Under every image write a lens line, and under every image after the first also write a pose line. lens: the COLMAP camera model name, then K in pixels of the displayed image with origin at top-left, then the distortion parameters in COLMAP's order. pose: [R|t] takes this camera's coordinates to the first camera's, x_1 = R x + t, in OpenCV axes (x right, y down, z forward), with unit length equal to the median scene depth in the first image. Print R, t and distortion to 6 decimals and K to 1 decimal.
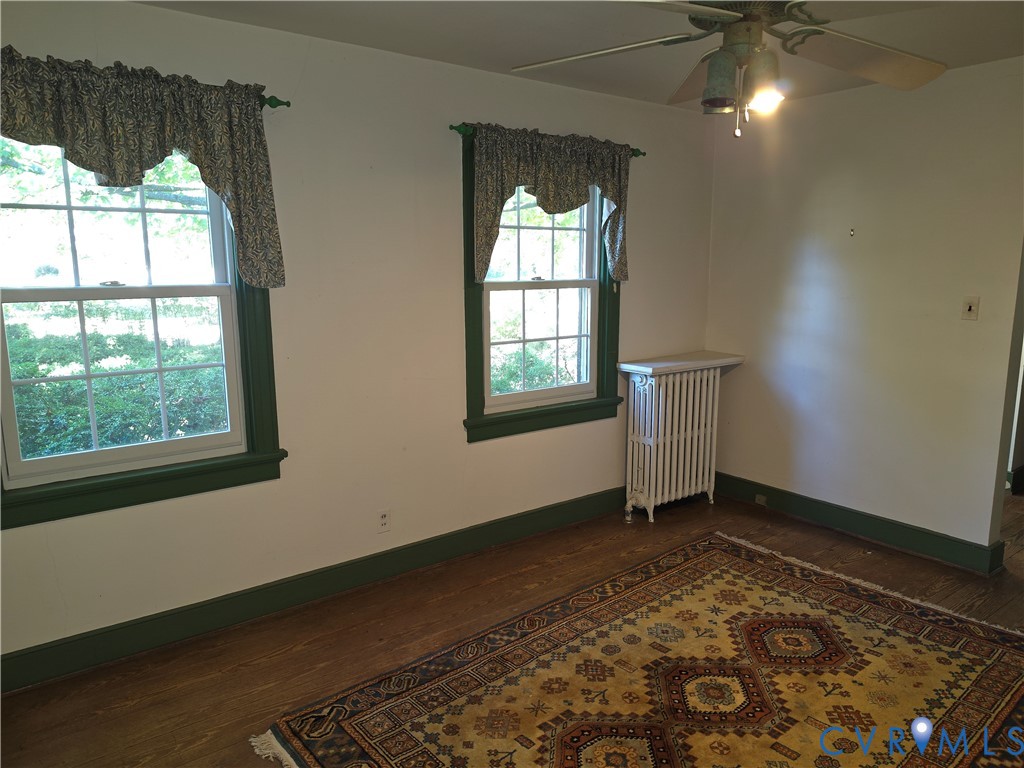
lens RADIAL K [[703.4, 0, 516.3], [0, 703.4, 402.9], [0, 0, 1]] dist [0.071685, -0.080610]
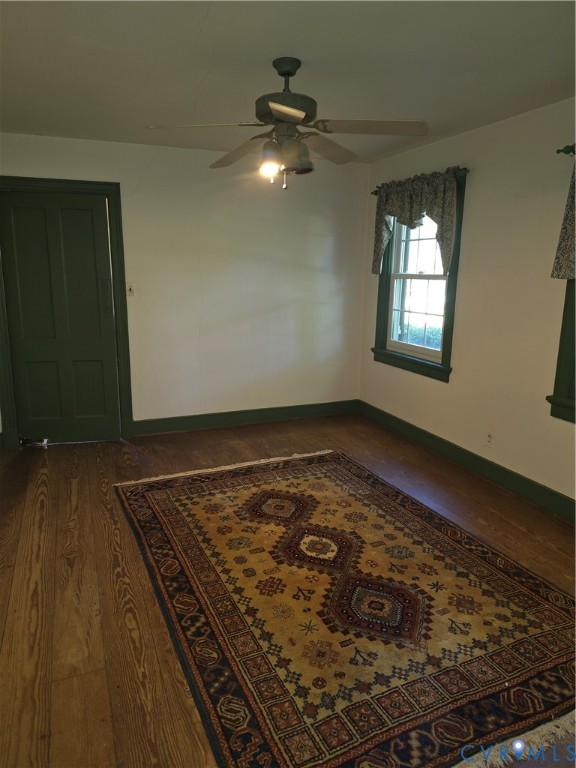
lens RADIAL K [[527.6, 0, 281.7], [0, 527.6, 386.1], [0, 0, 1]] dist [0.071685, -0.080610]
pose [[-0.279040, 0.210835, -0.936849, 1.158206], [-0.200577, 0.941284, 0.271574, -0.185883], [0.939098, 0.263690, -0.220367, 0.975830]]
